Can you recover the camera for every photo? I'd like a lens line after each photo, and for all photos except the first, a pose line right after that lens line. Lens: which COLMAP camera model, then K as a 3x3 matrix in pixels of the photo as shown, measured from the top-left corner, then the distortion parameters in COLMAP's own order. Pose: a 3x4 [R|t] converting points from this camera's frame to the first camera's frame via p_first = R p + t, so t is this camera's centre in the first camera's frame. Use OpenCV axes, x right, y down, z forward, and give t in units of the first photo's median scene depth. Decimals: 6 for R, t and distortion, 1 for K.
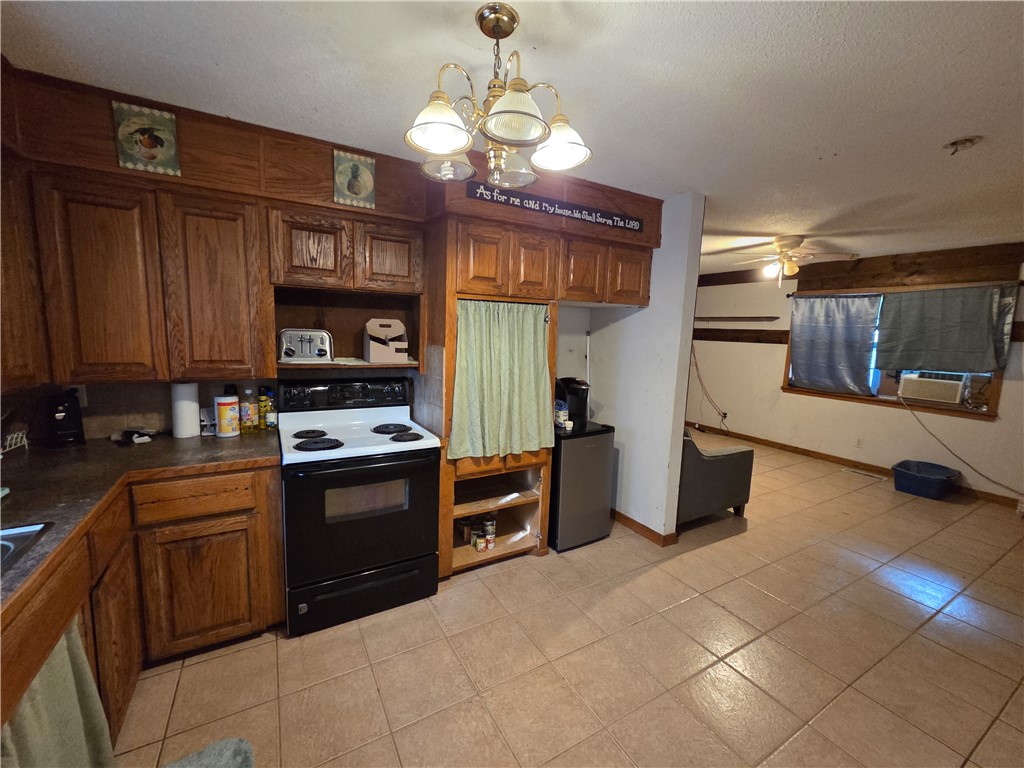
lens RADIAL K [[420.4, 0, 510.1], [0, 420.4, 380.4], [0, 0, 1]] dist [-0.002377, -0.000768]
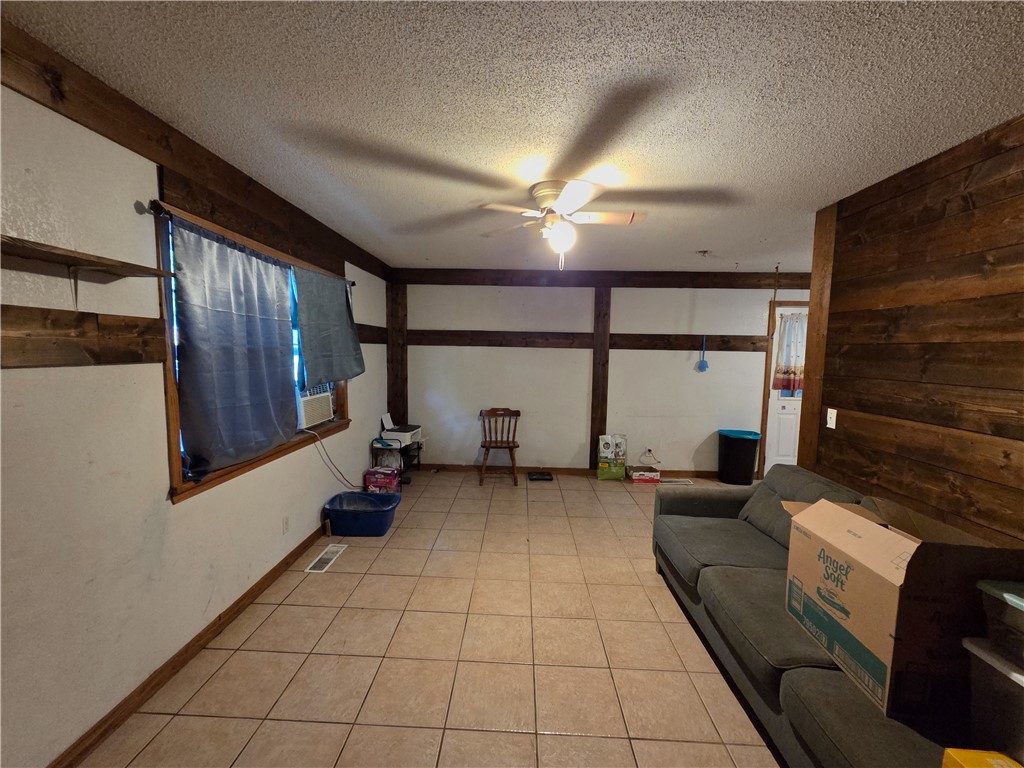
lens RADIAL K [[420.4, 0, 501.3], [0, 420.4, 384.6], [0, 0, 1]] dist [-0.002377, -0.000768]
pose [[-0.830453, -0.089127, 0.549913, 0.276014], [0.034148, 0.977119, 0.209935, -0.137684], [-0.556042, 0.193120, -0.808407, 1.201577]]
